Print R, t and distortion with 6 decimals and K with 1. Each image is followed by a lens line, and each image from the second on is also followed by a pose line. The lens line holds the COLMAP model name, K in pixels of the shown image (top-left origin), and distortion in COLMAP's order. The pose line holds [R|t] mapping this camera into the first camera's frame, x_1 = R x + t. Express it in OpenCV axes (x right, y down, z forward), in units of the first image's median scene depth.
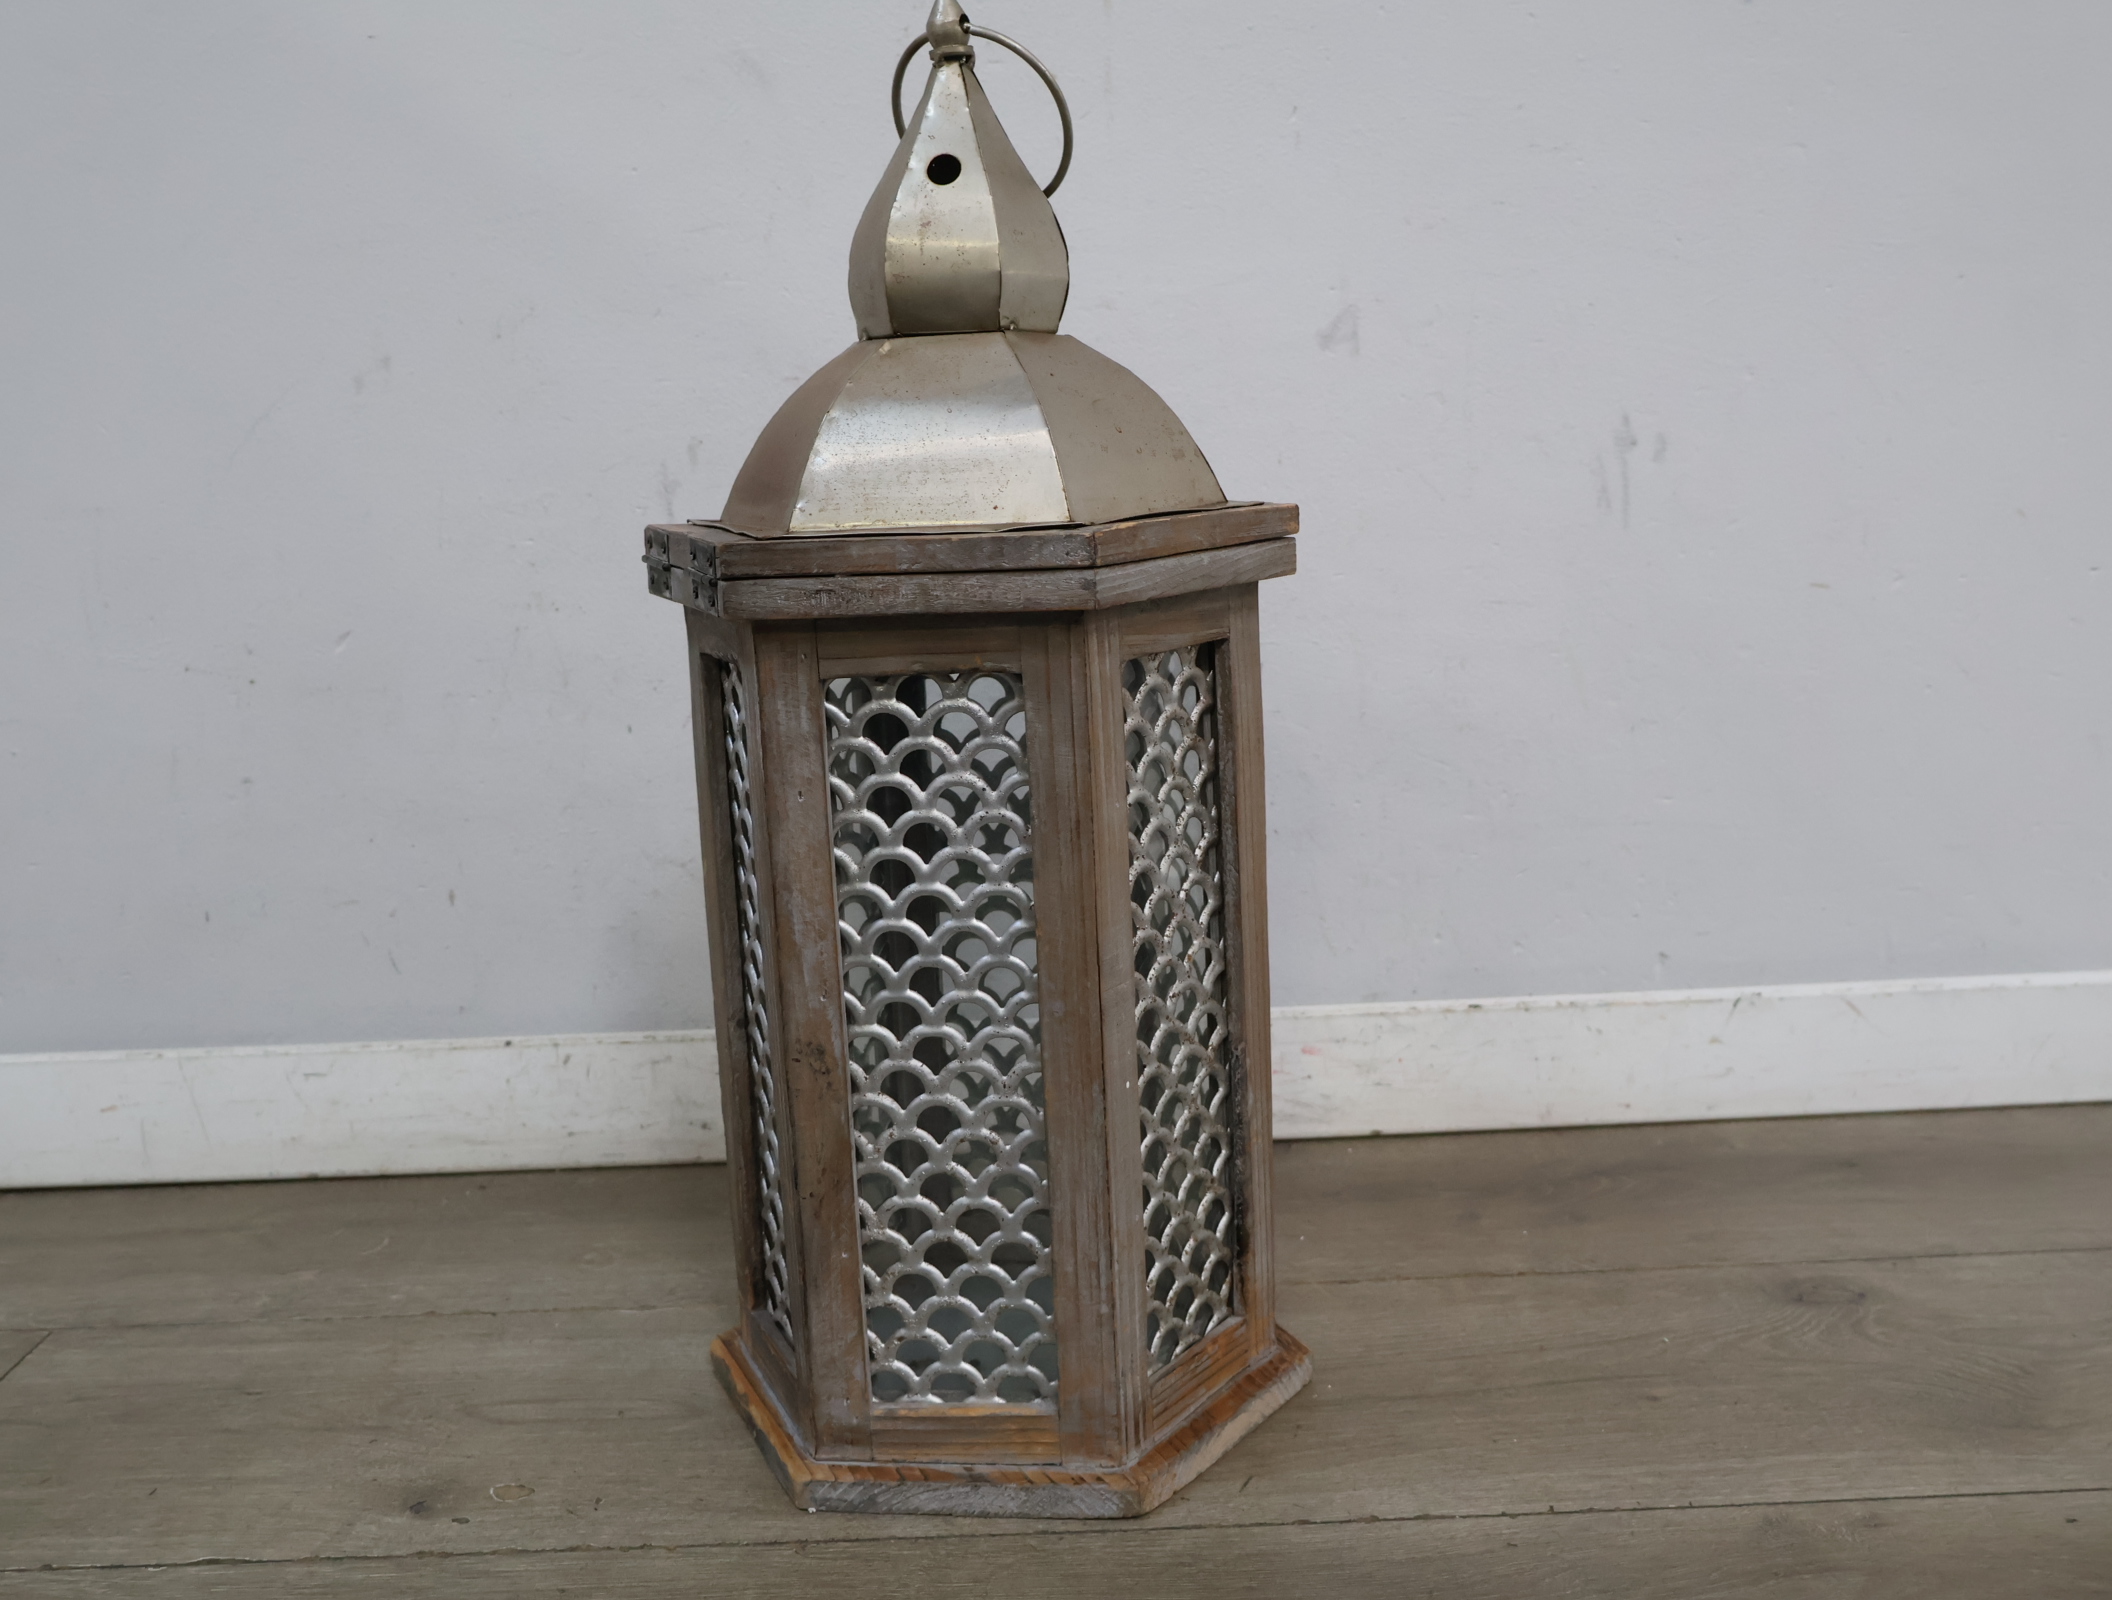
lens RADIAL K [[2086.5, 0, 1043.9], [0, 2086.5, 805.4], [0, 0, 1]] dist [0.013197, 0.005837]
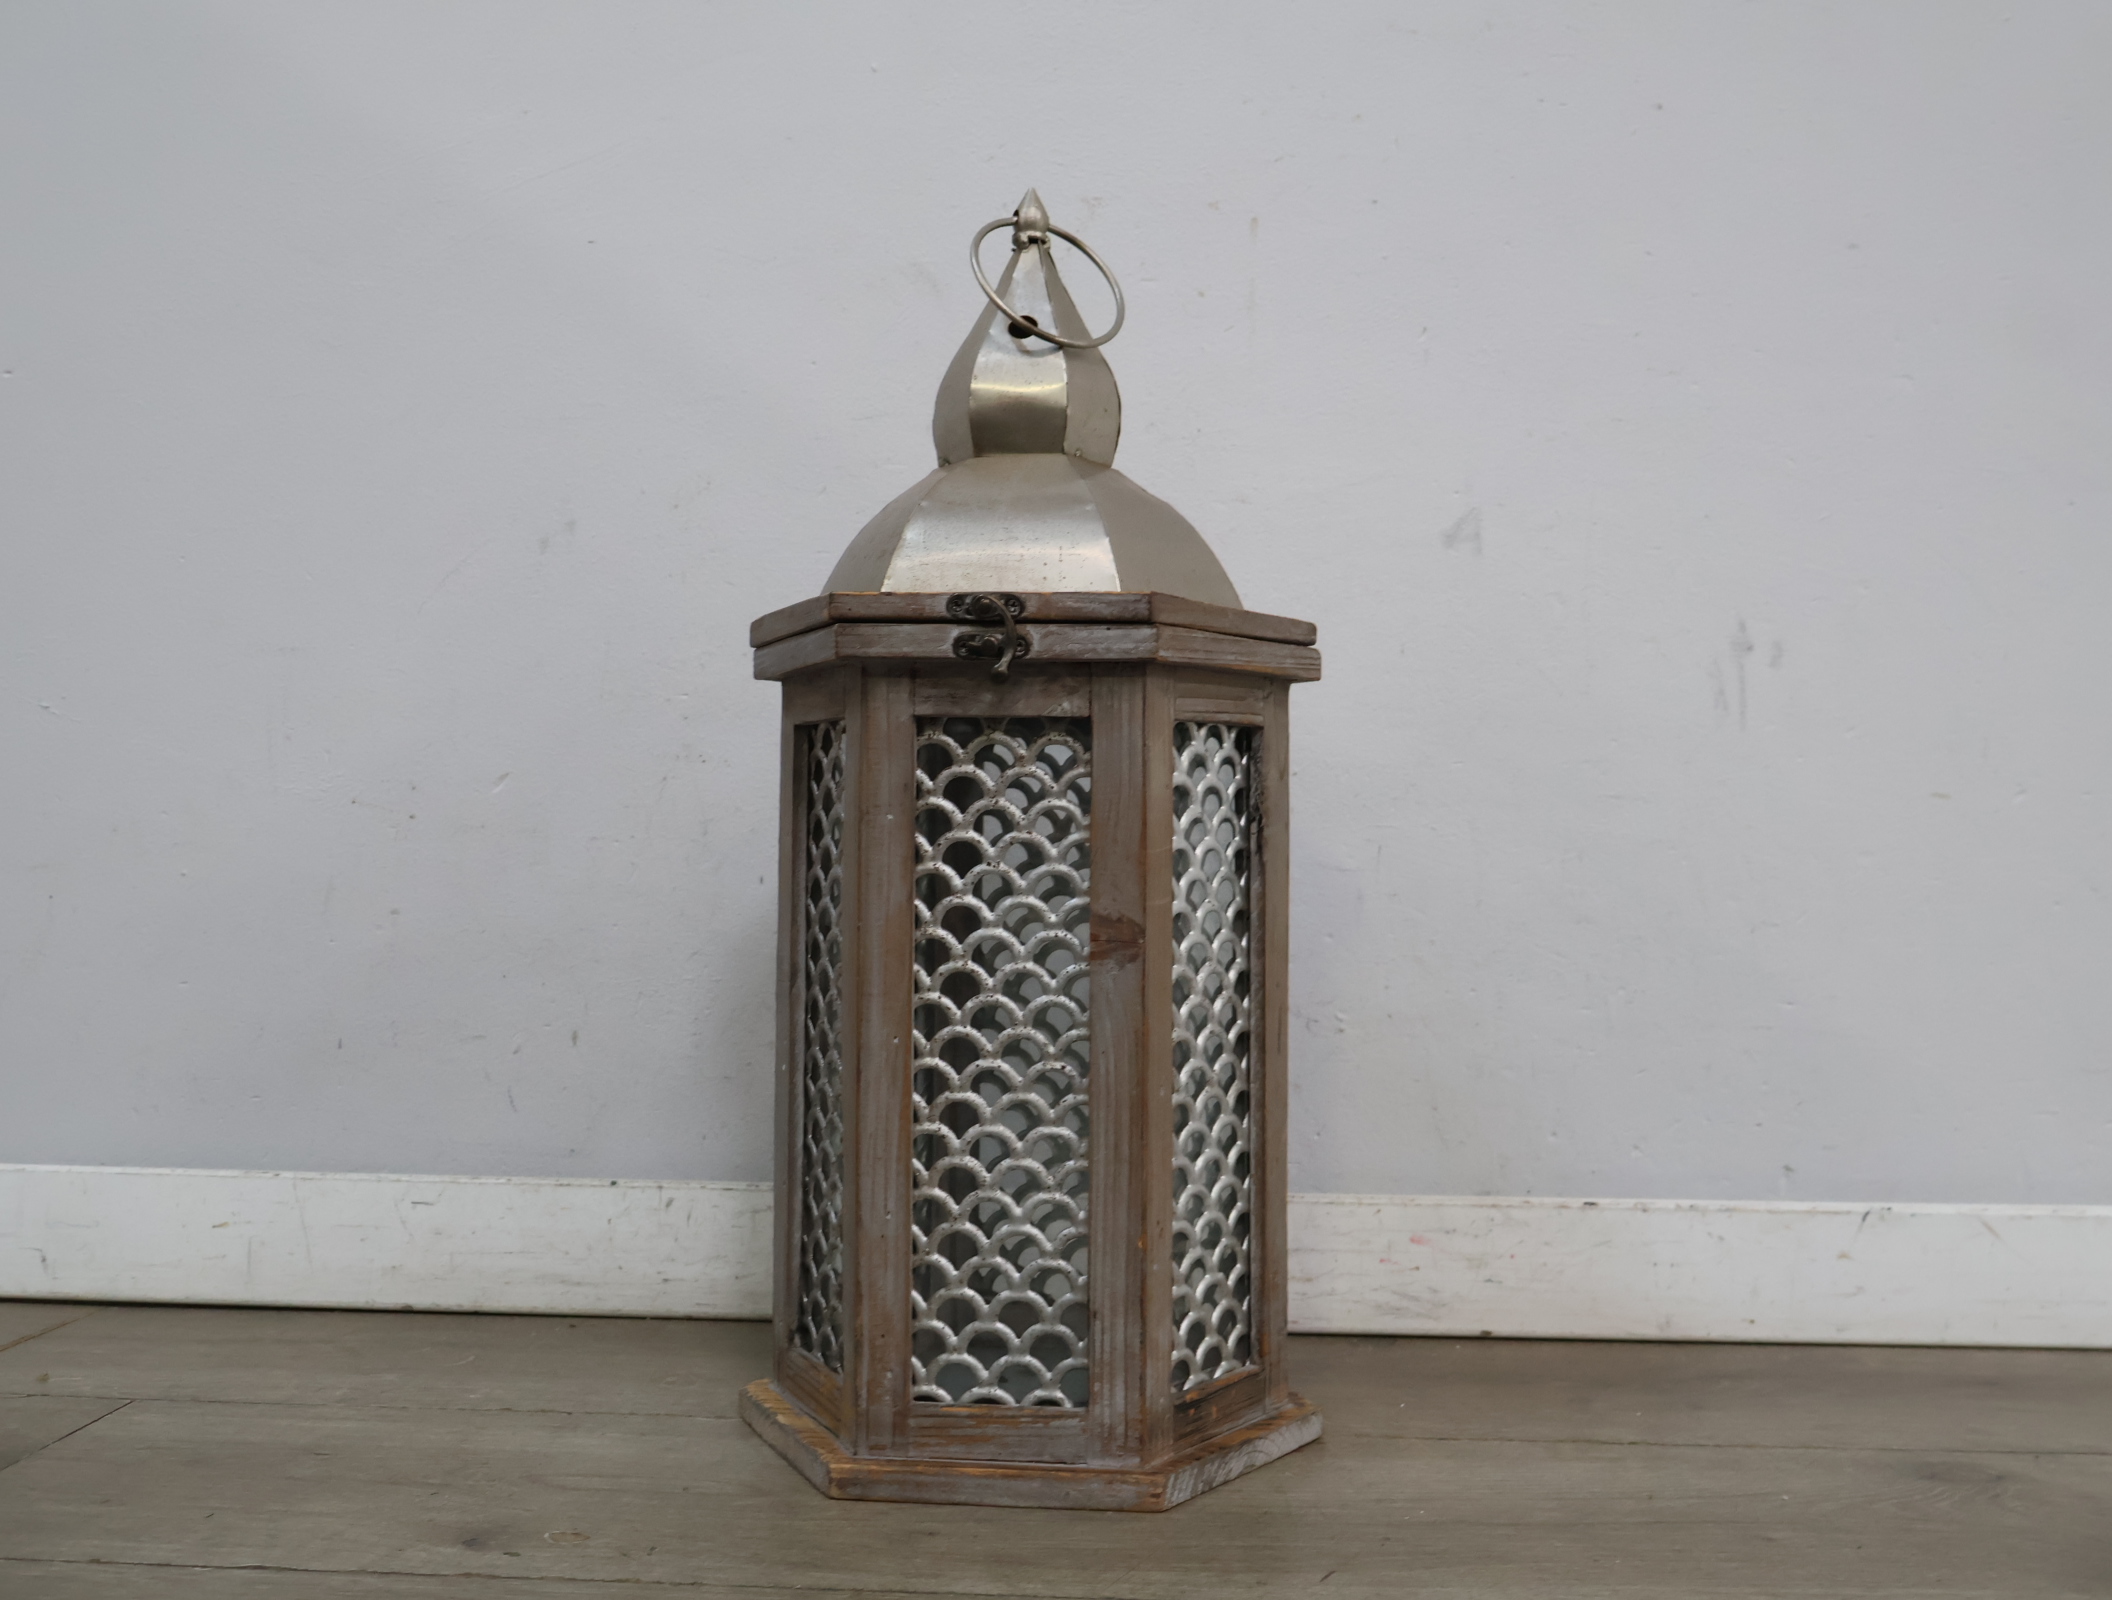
lens RADIAL K [[2072.8, 0, 1051.0], [0, 2072.8, 795.9], [0, 0, 1]] dist [0.010688, 0.004120]
pose [[0.996244, 0.048385, -0.071815, 0.018559], [-0.062693, 0.975096, -0.212738, 0.154712], [0.059733, 0.216441, 0.974467, -0.000402]]
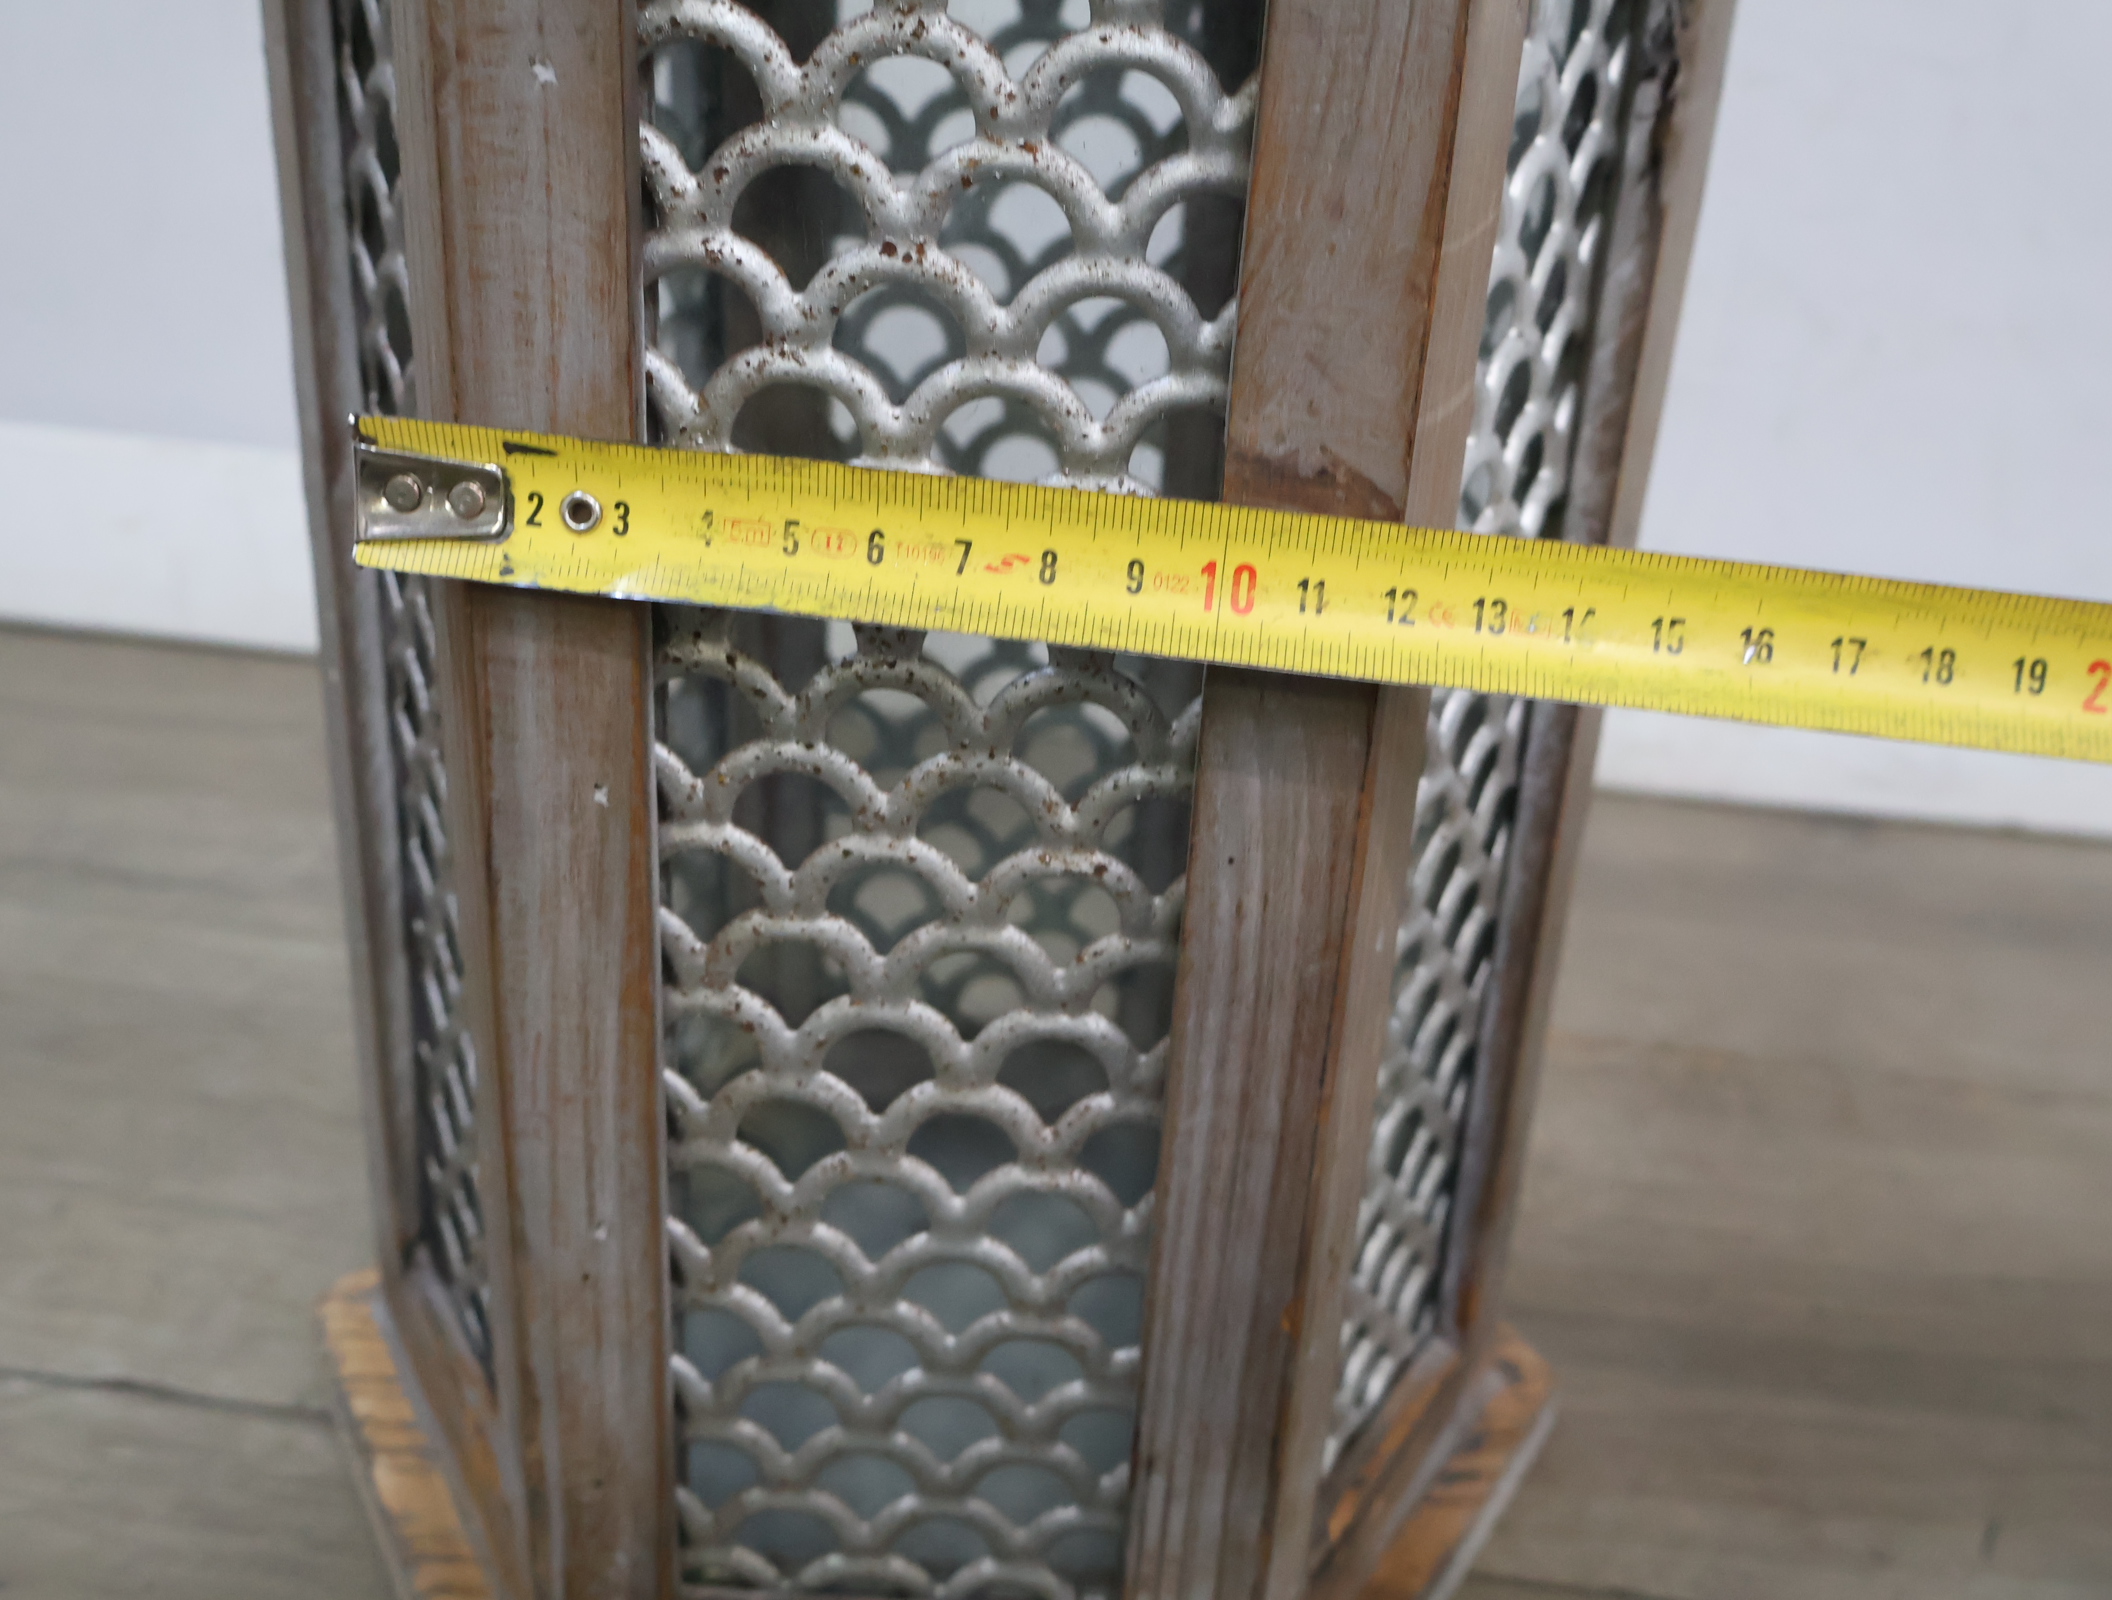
lens RADIAL K [[2070.0, 0, 1036.3], [0, 2070.0, 806.6], [0, 0, 1]] dist [0.010380, 0.008347]
pose [[0.995240, 0.085987, 0.045866, -0.057277], [-0.094422, 0.967294, 0.235430, 0.001705], [-0.024122, -0.238640, 0.970808, 0.589512]]
